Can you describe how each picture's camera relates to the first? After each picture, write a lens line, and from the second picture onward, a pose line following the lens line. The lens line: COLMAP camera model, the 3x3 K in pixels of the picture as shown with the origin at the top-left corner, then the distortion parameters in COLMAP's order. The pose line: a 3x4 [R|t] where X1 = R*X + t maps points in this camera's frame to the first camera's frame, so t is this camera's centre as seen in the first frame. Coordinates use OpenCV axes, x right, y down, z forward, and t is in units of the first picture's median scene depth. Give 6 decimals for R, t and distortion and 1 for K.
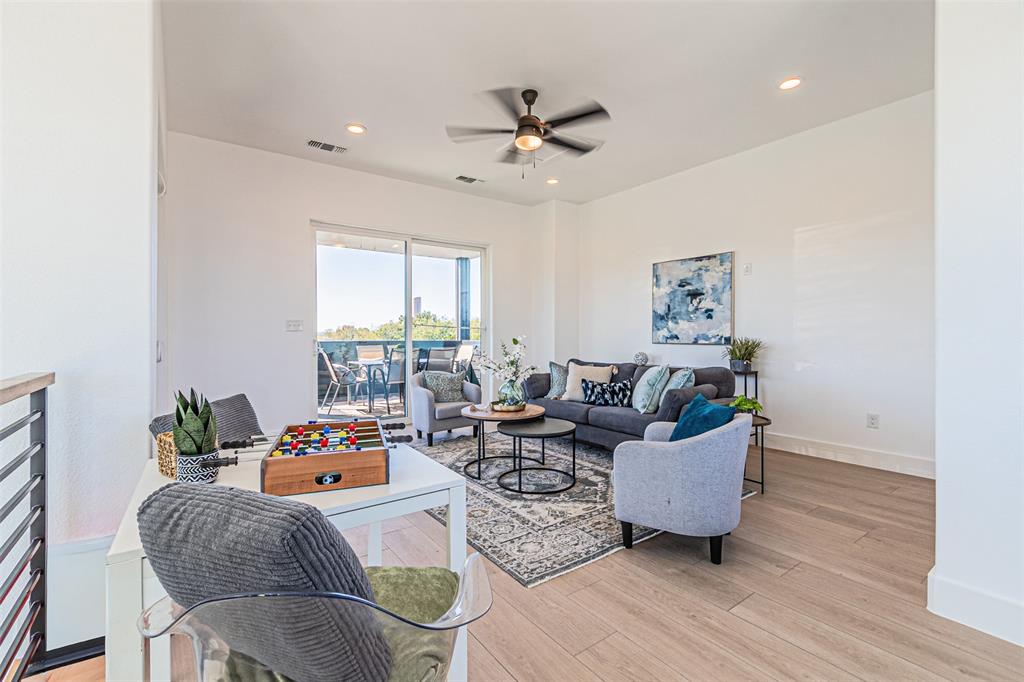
lens RADIAL K [[447.5, 0, 512.8], [0, 447.5, 336.2], [0, 0, 1]] dist [0.007227, -0.002671]
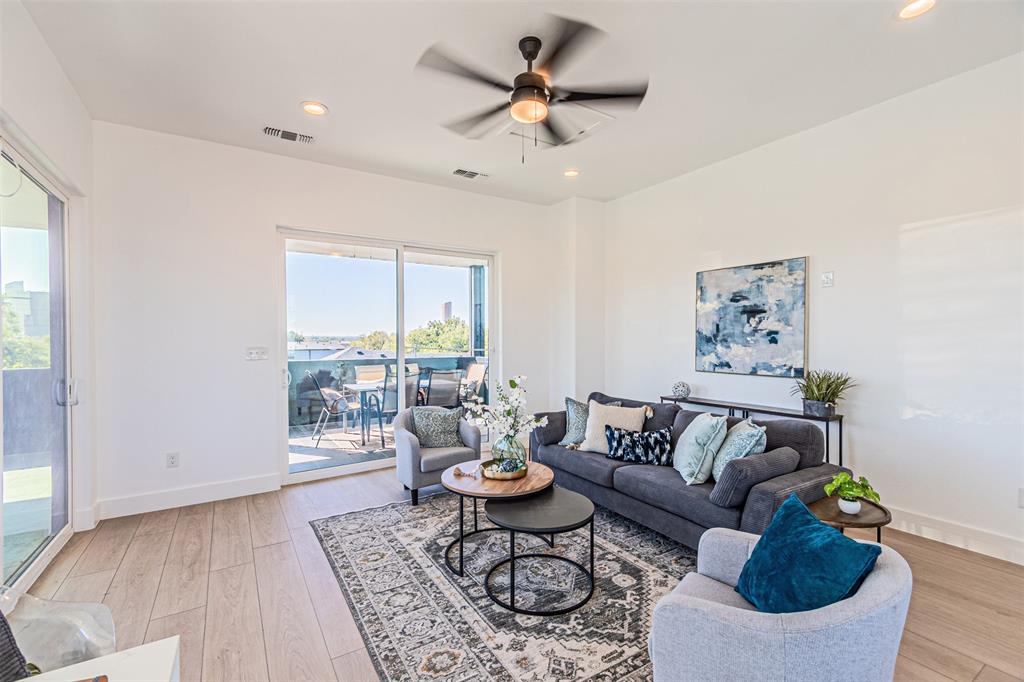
lens RADIAL K [[447.5, 0, 510.4], [0, 447.5, 344.0], [0, 0, 1]] dist [0.007227, -0.002671]
pose [[0.997573, -0.001068, -0.069614, 0.043539], [0.001505, 0.999979, 0.006236, -0.048403], [0.069606, -0.006326, 0.997554, 0.215741]]
